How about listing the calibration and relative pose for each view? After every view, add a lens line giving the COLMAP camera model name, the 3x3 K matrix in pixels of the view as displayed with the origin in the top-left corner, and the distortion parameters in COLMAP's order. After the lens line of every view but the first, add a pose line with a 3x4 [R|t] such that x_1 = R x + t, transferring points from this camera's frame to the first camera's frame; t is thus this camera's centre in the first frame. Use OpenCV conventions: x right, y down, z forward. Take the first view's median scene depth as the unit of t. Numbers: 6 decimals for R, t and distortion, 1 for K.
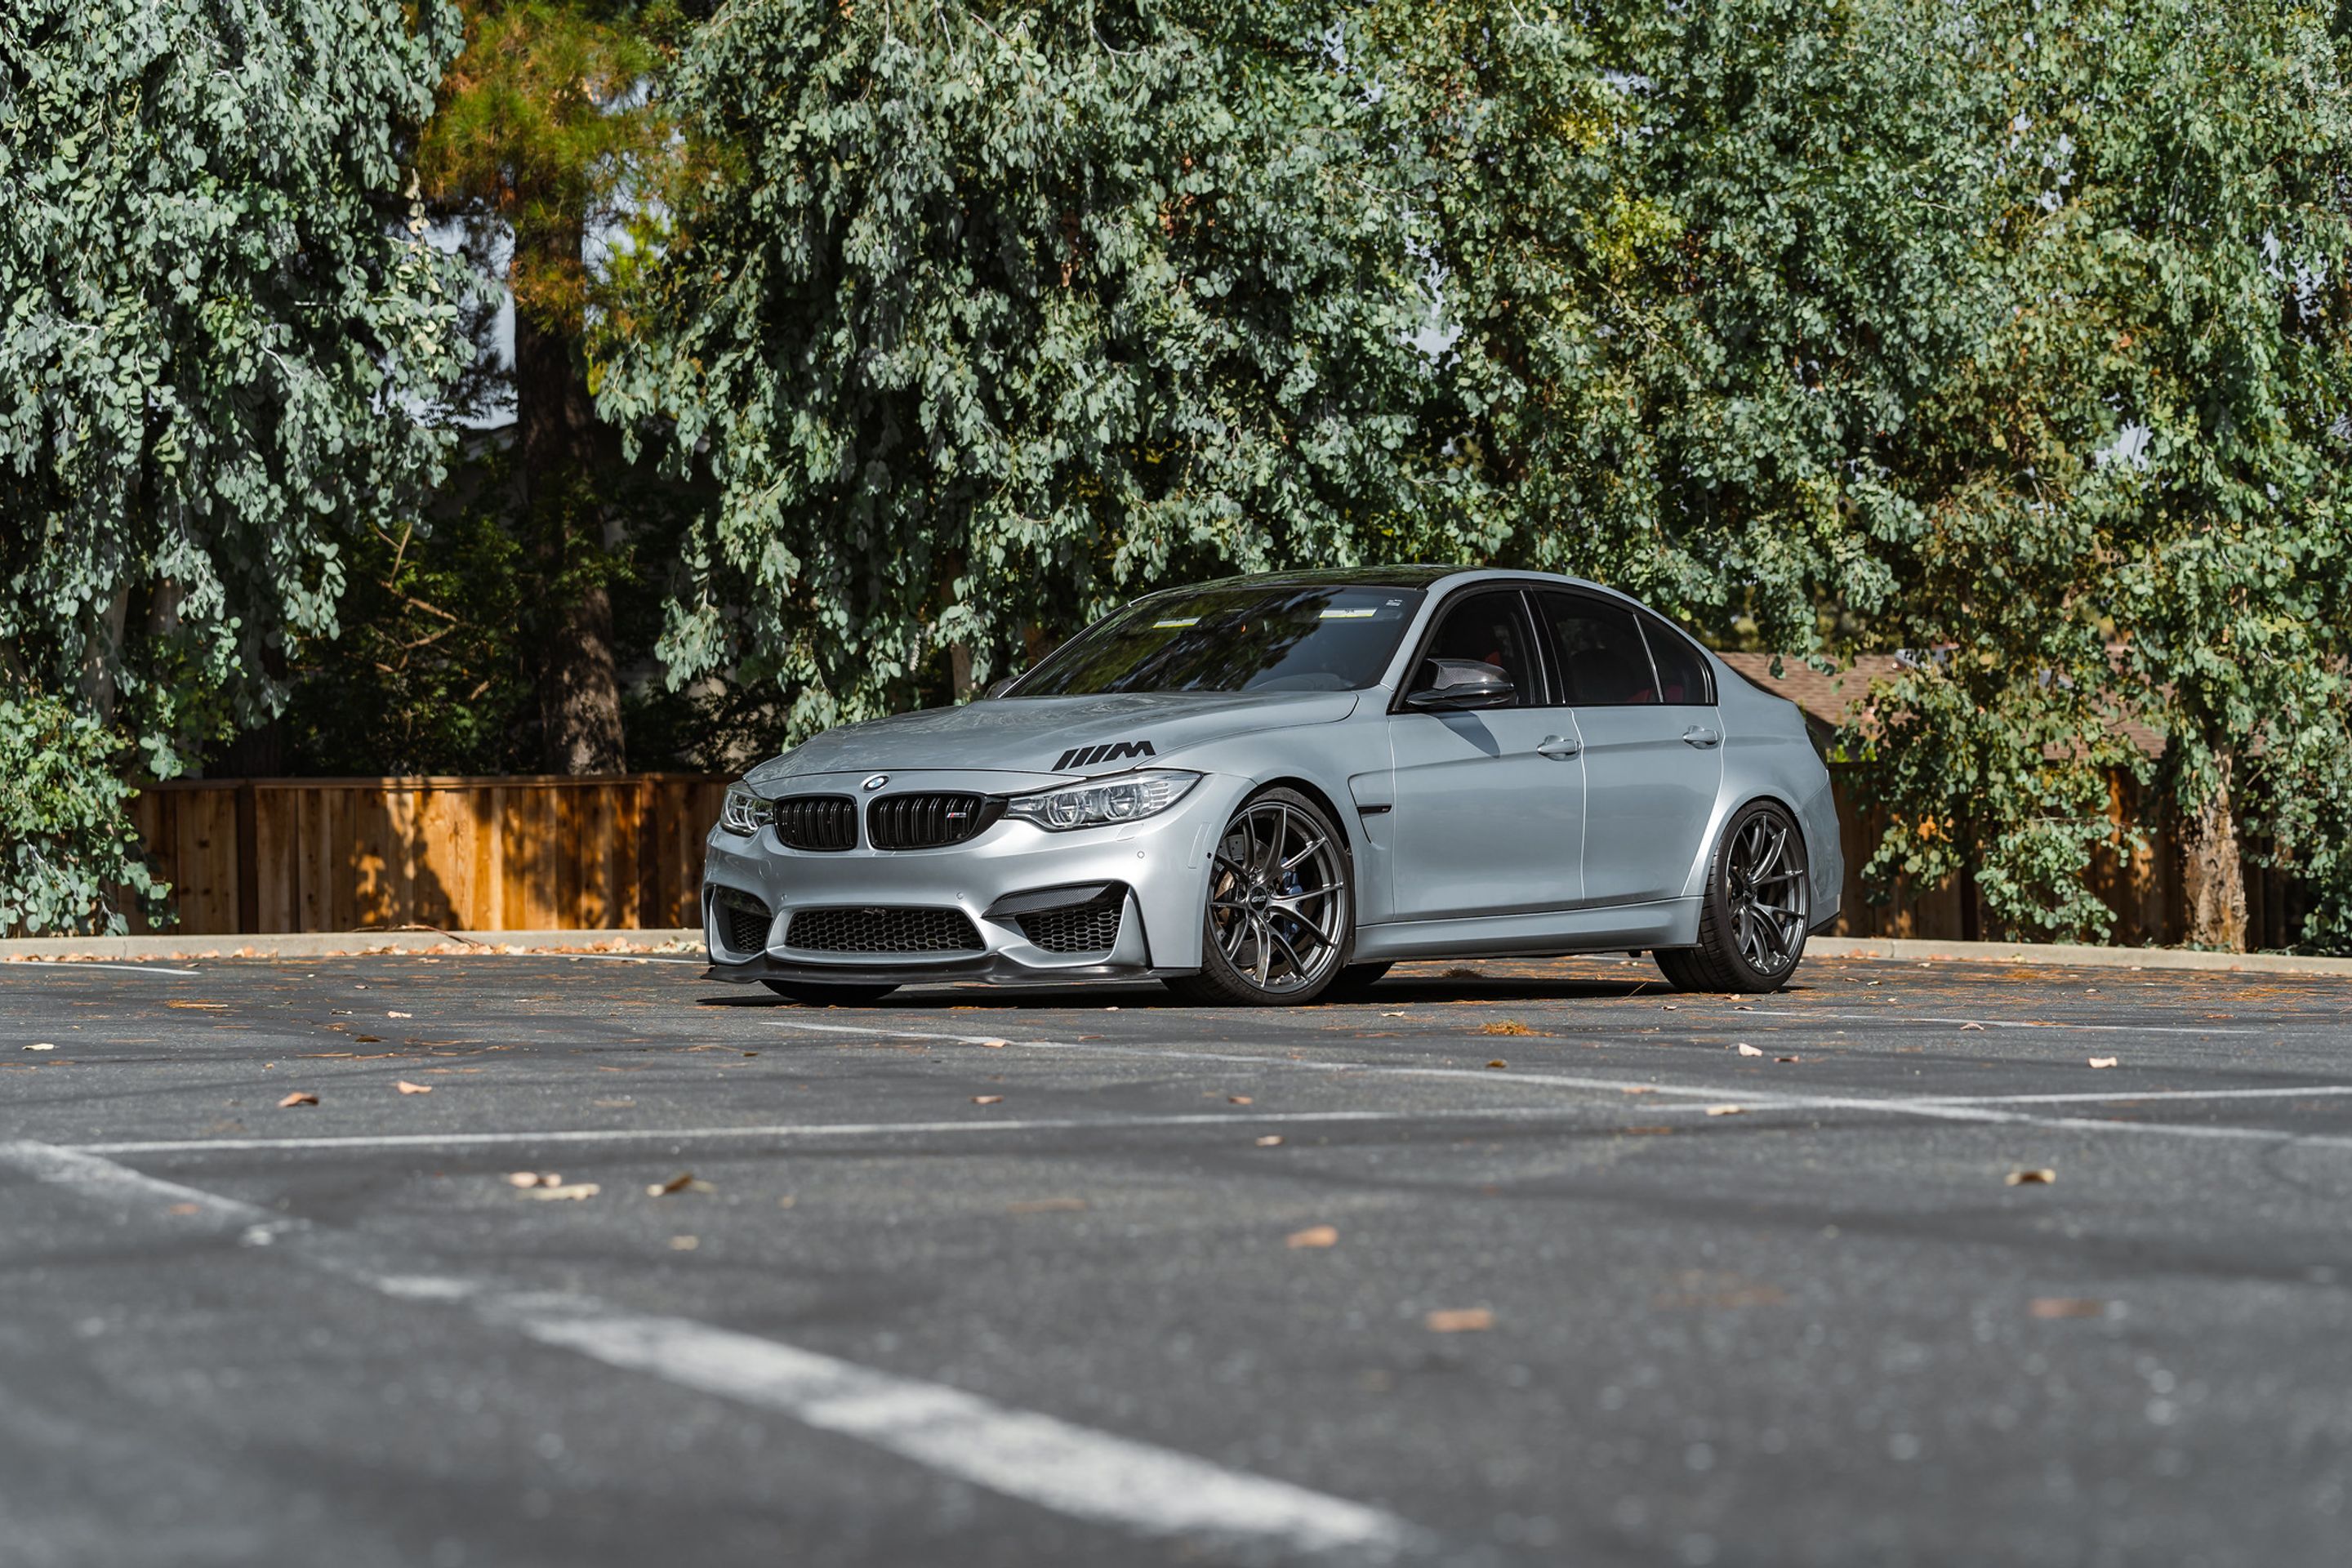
lens RADIAL K [[4743.9, 0, 1176.0], [0, 4743.9, 784.0], [0, 0, 1]] dist [-0.035951, -0.107103]
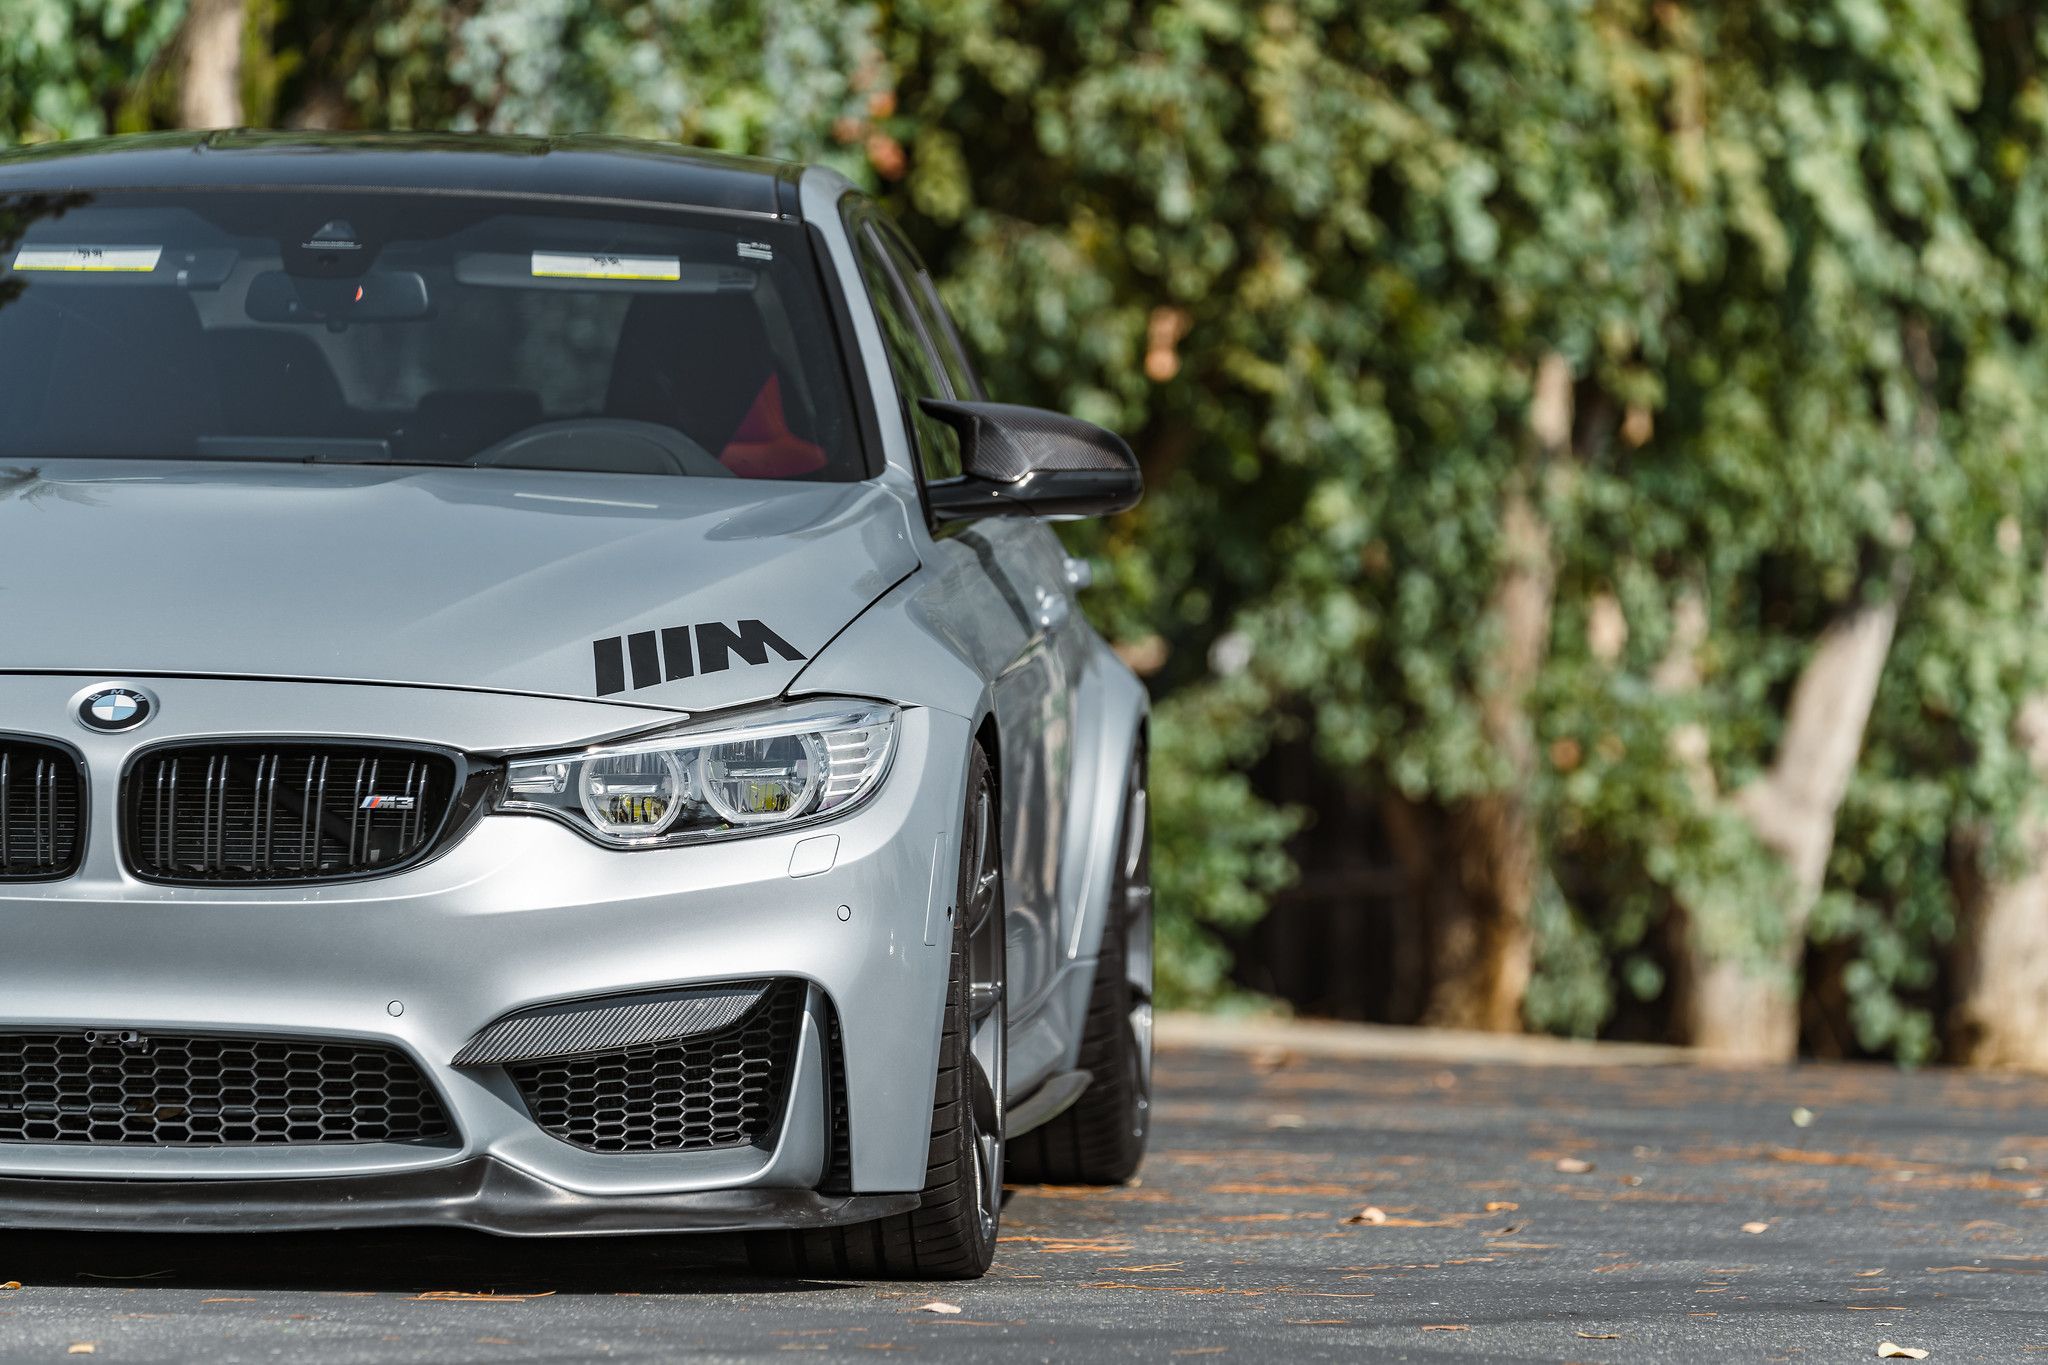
lens RADIAL K [[11544.0, 0, 1024.0], [0, 11544.0, 682.5], [0, 0, 1]] dist [0.109826, 12.612060]
pose [[0.848539, 0.022845, 0.528639, -0.273471], [-0.039881, 0.998987, 0.020844, -0.013662], [-0.527627, -0.038770, 0.848591, 0.087850]]
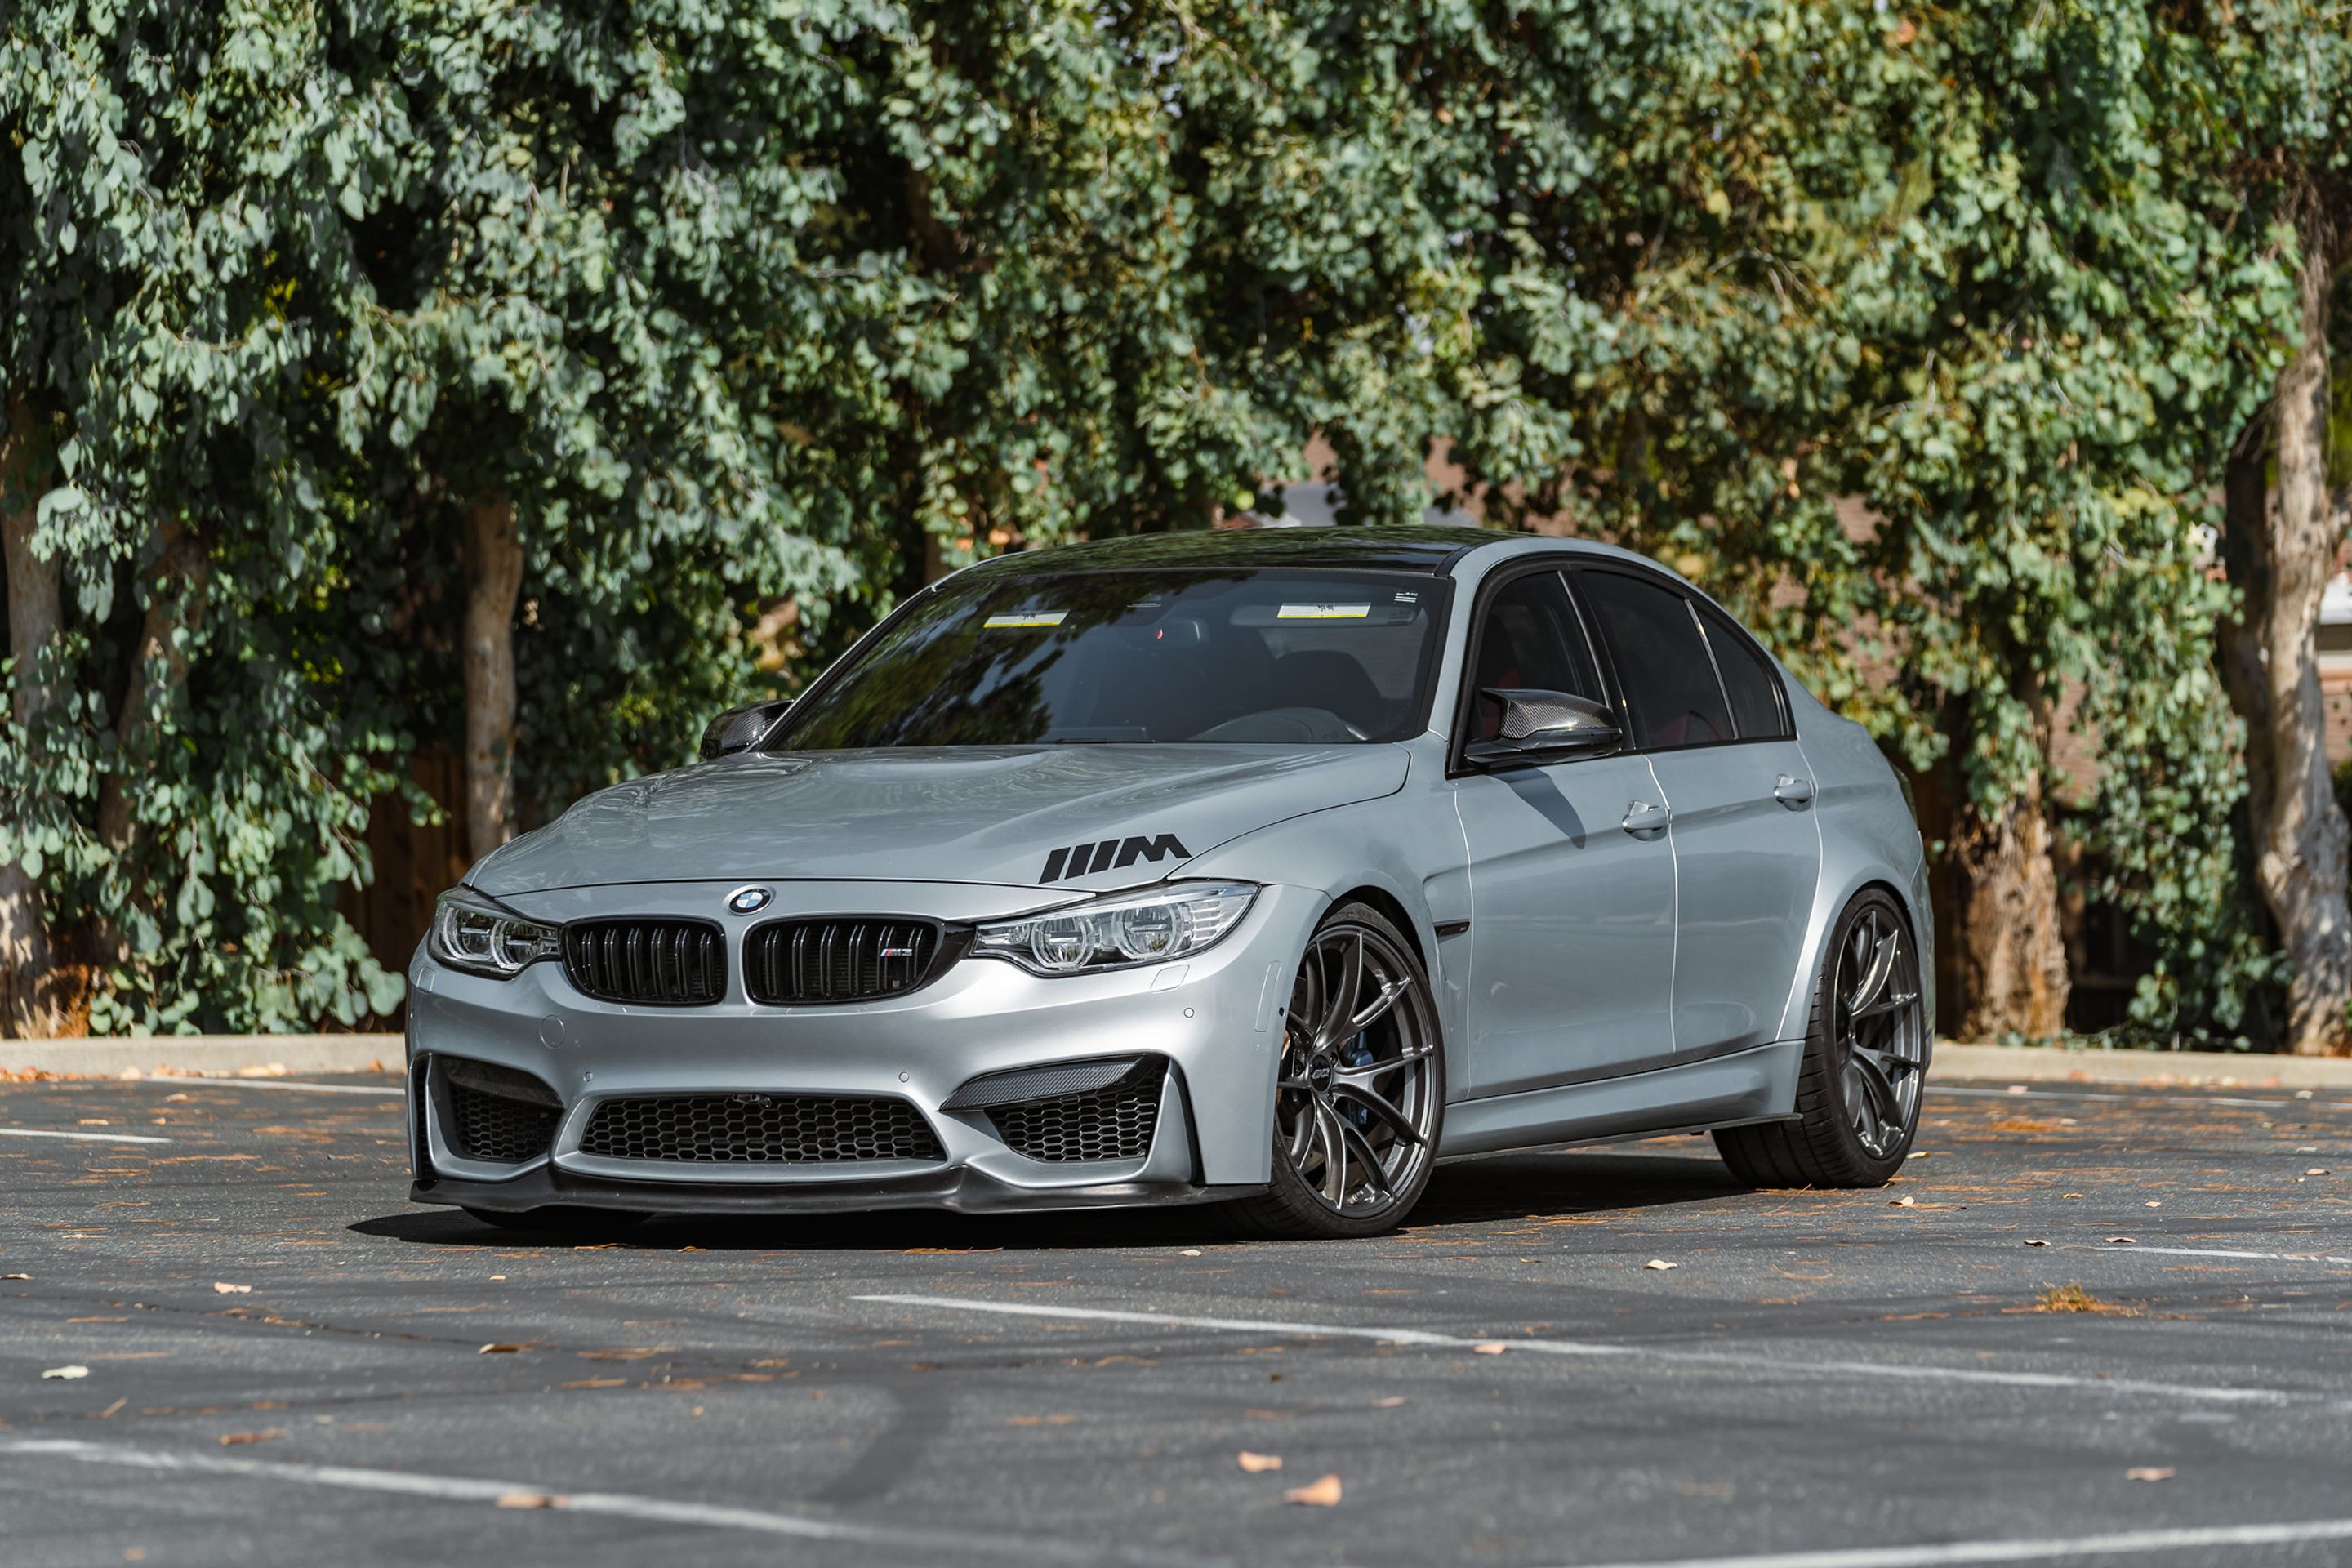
lens RADIAL K [[9040.5, 0, 1176.0], [0, 9040.5, 784.0], [0, 0, 1]] dist [0.087529, -1.739105]
pose [[0.978599, -0.003942, 0.205738, -0.141919], [0.000433, 0.999854, 0.017094, -0.020250], [-0.205775, -0.016639, 0.978458, -0.116345]]
